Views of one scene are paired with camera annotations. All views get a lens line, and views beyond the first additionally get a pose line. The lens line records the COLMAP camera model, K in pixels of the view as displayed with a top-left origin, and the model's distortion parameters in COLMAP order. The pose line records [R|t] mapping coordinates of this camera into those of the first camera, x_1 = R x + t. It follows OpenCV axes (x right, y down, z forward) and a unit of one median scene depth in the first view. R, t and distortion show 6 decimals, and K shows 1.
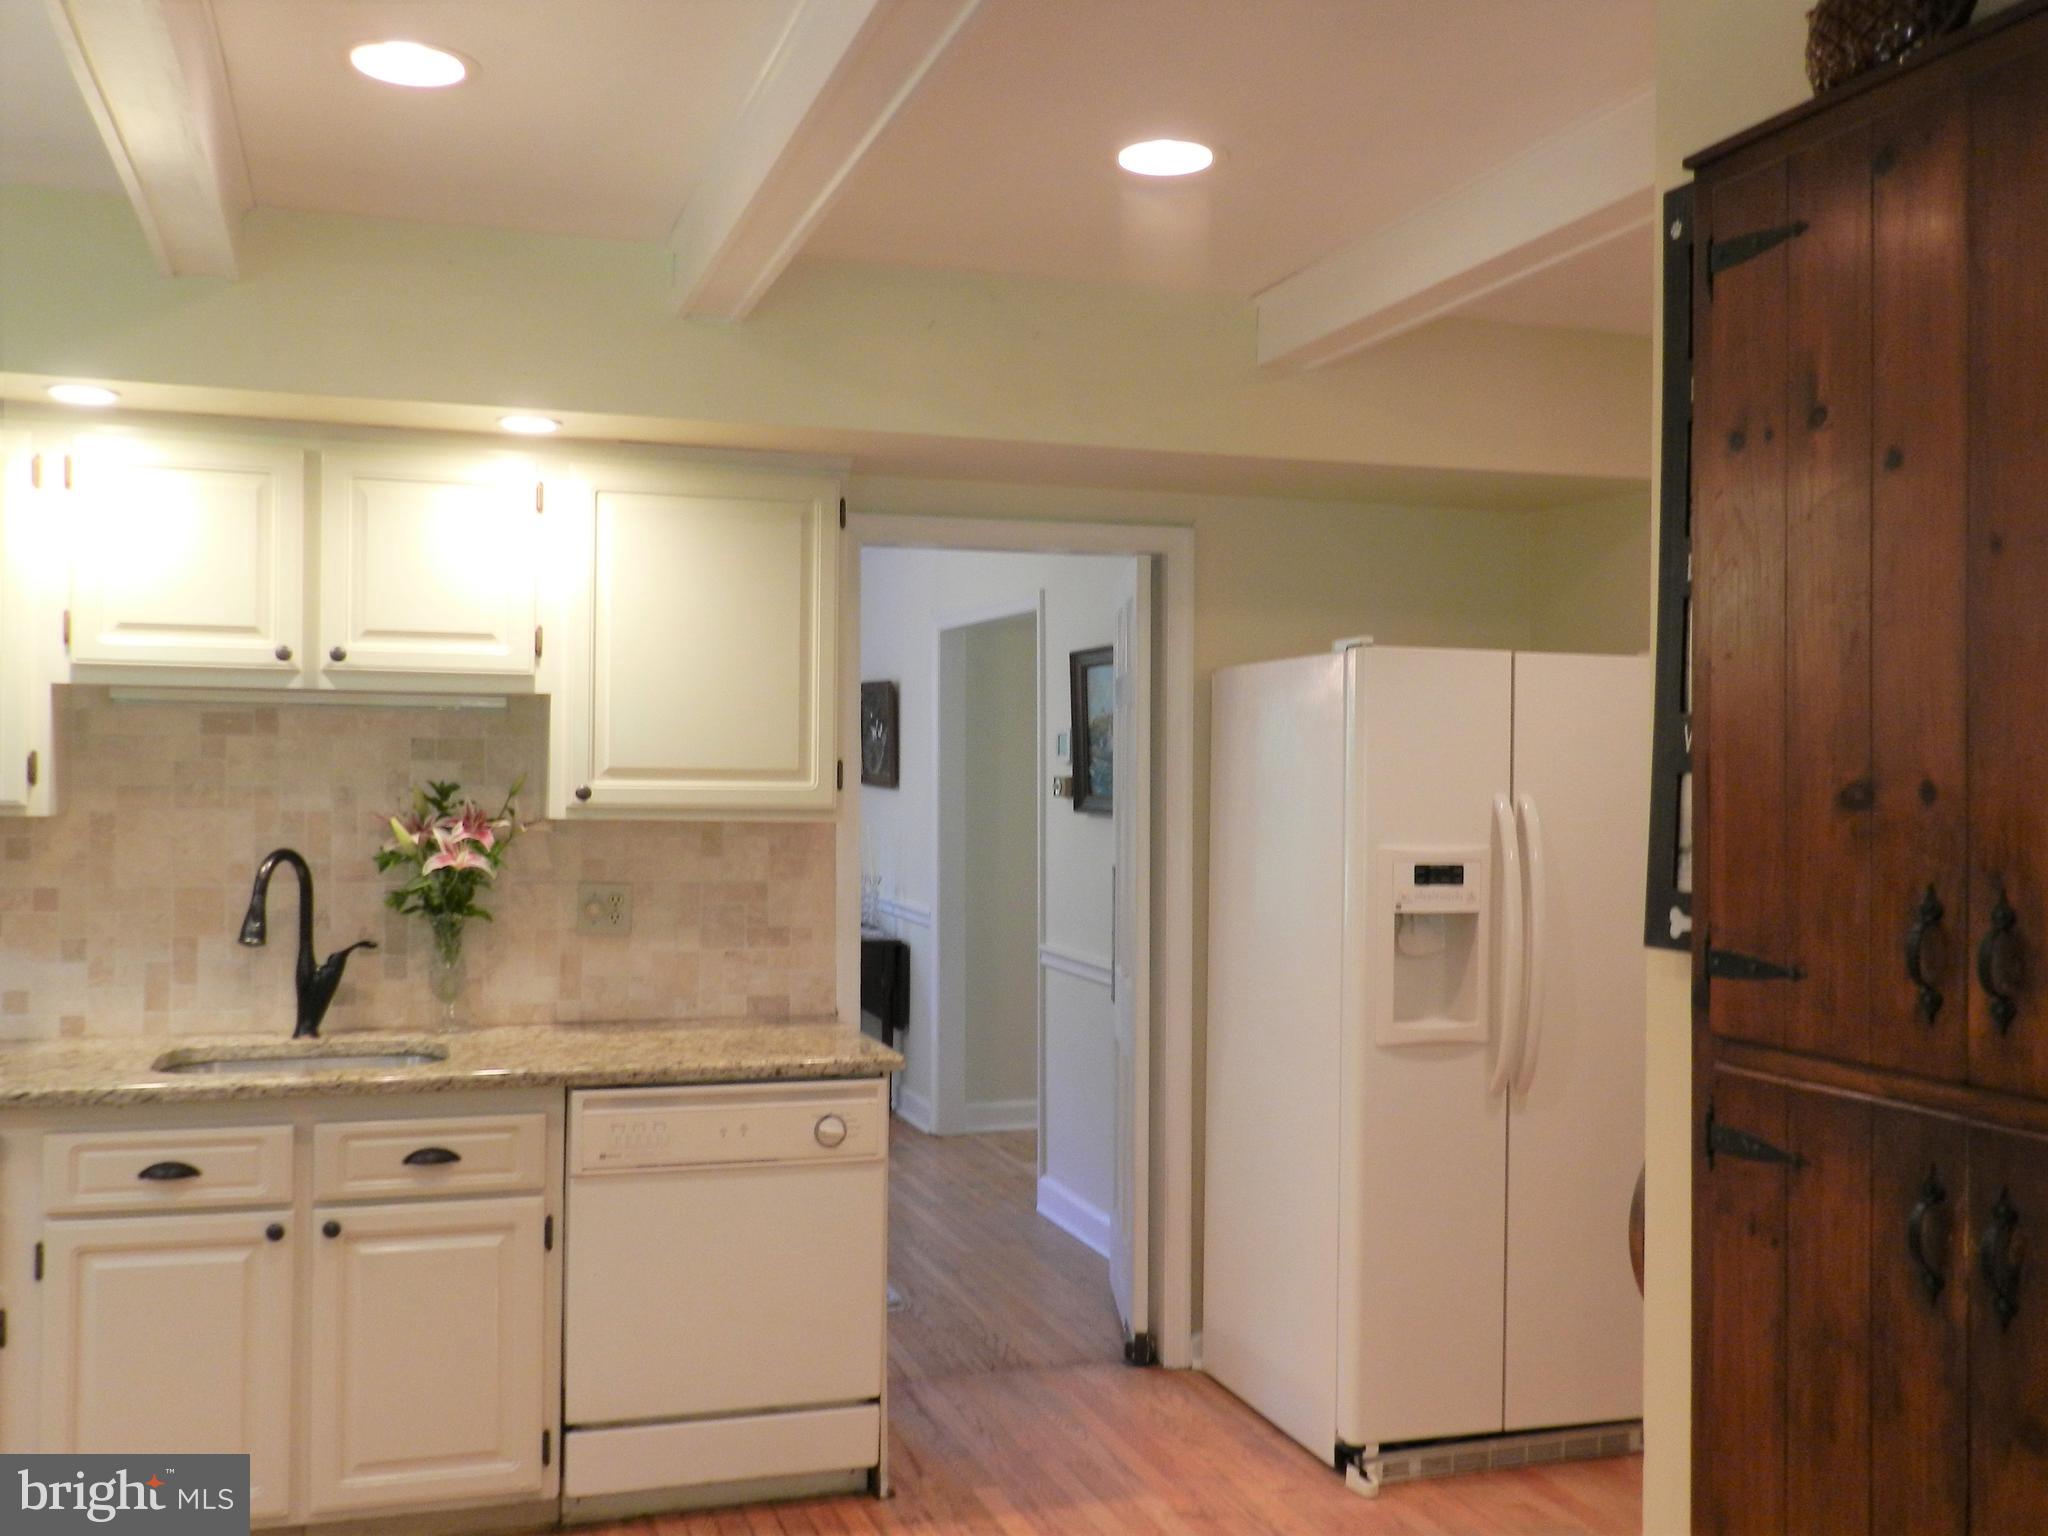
lens RADIAL K [[1943.3, 0, 1025.9], [0, 1943.3, 769.3], [0, 0, 1]] dist [0.010011, 0.000000]
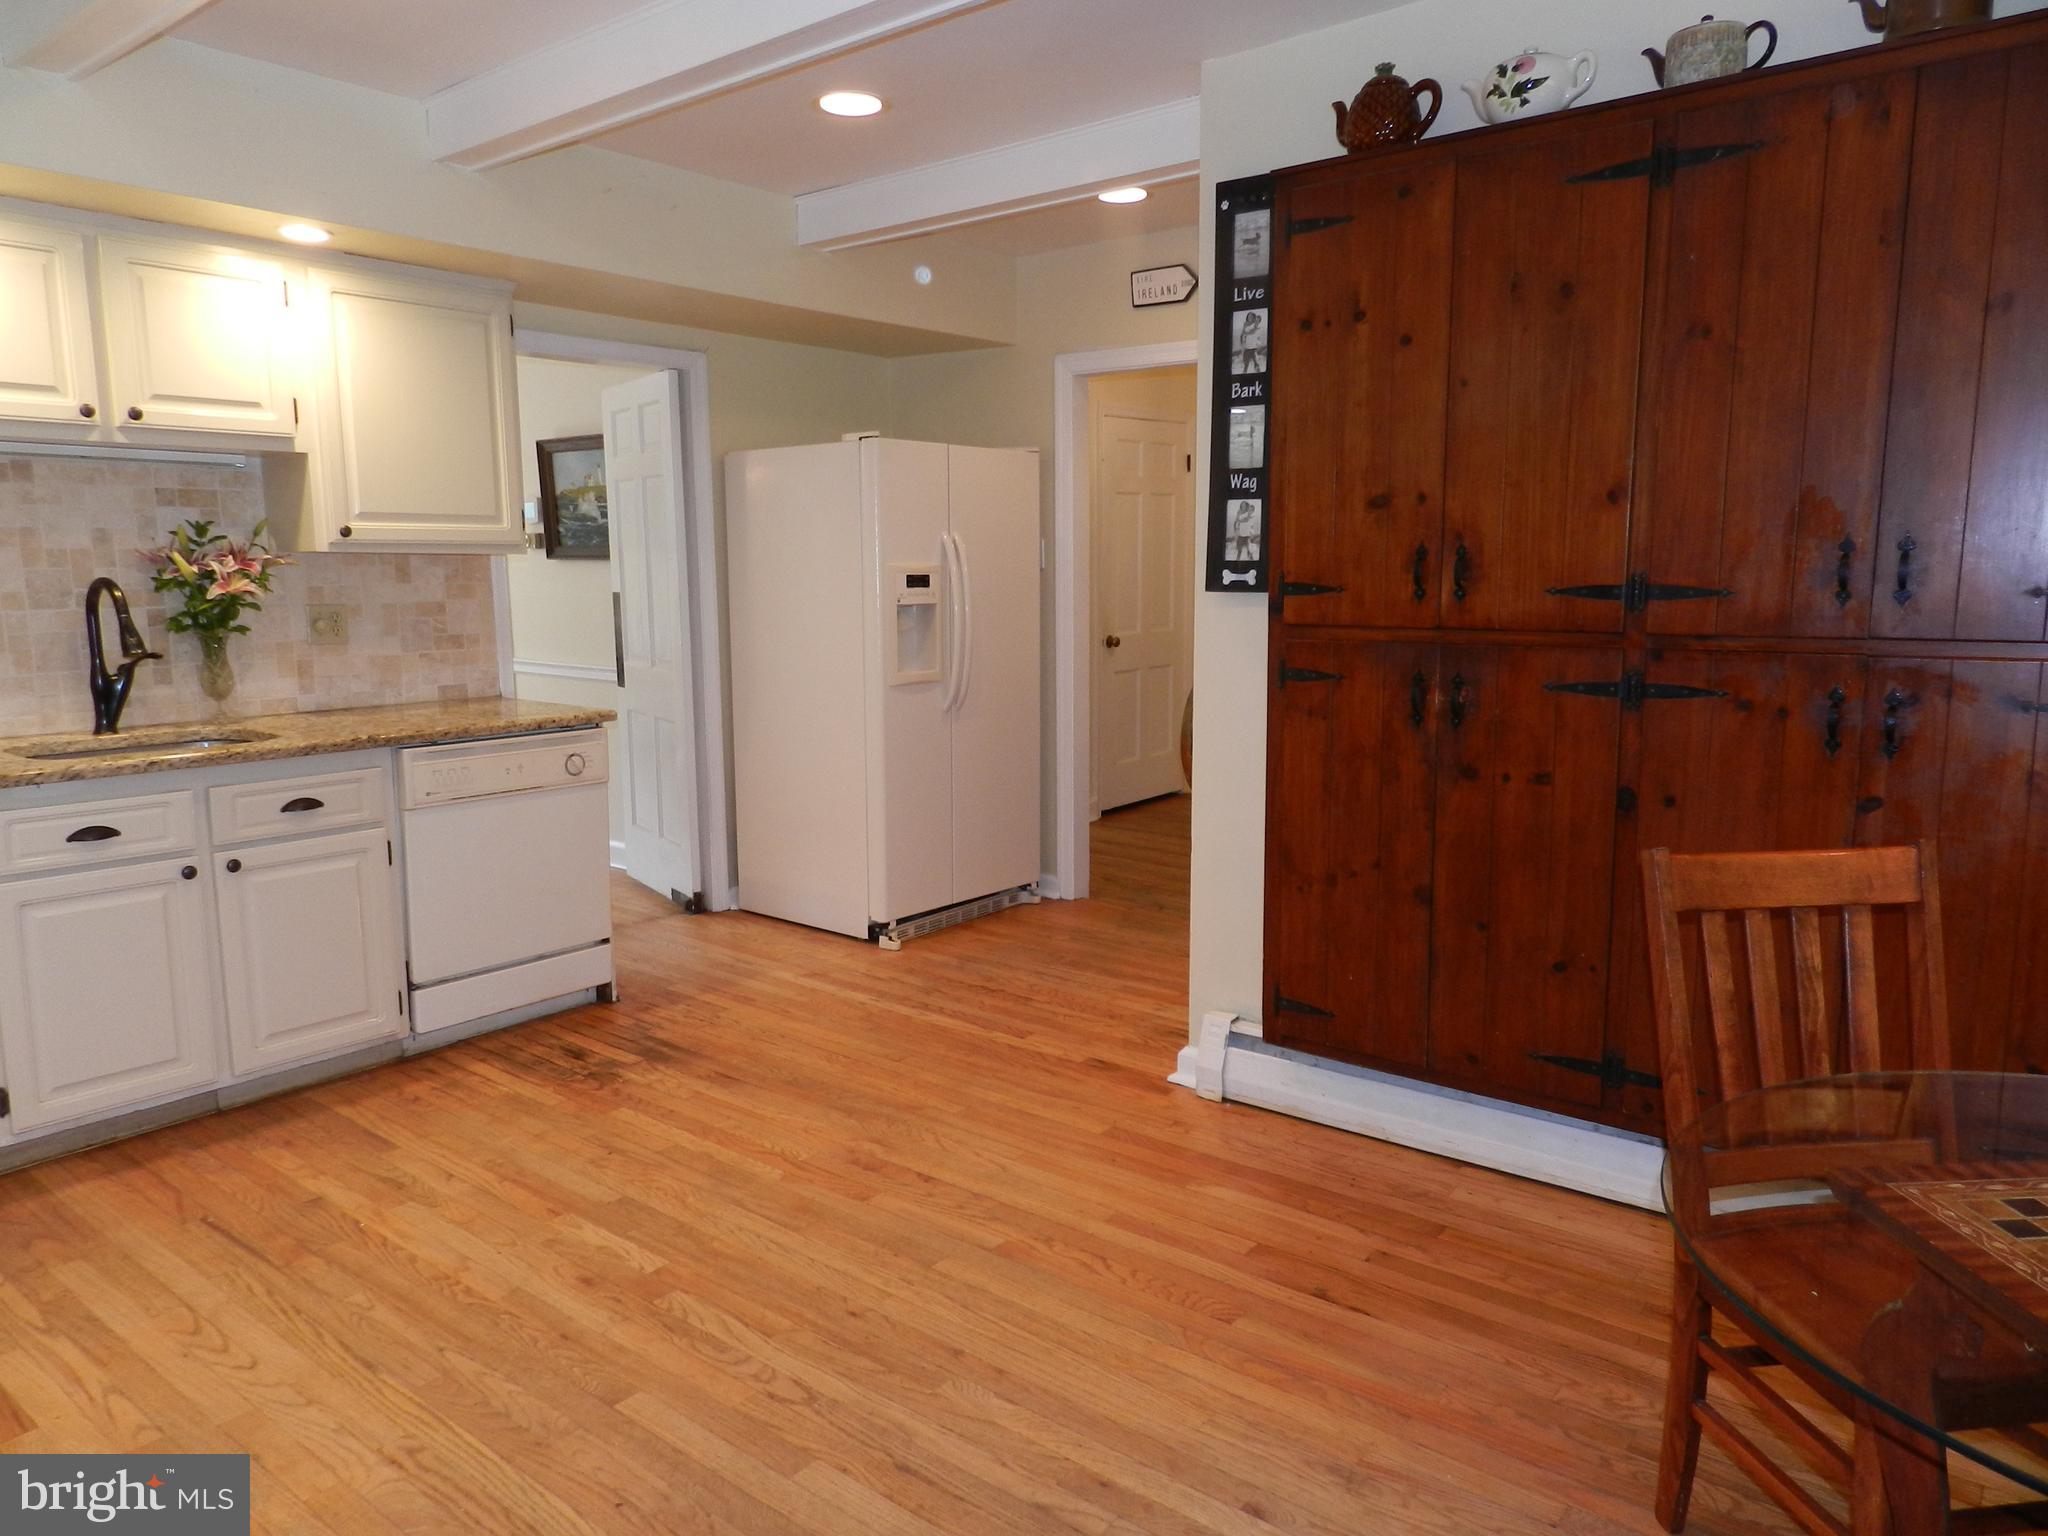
lens RADIAL K [[1382.9, 0, 1021.4], [0, 1382.9, 766.8], [0, 0, 1]] dist [0.010898, -0.001429]
pose [[0.842259, -0.093459, 0.530910, -0.354759], [0.011458, 0.987738, 0.155699, 0.028737], [-0.538952, -0.125056, 0.833002, -0.044412]]
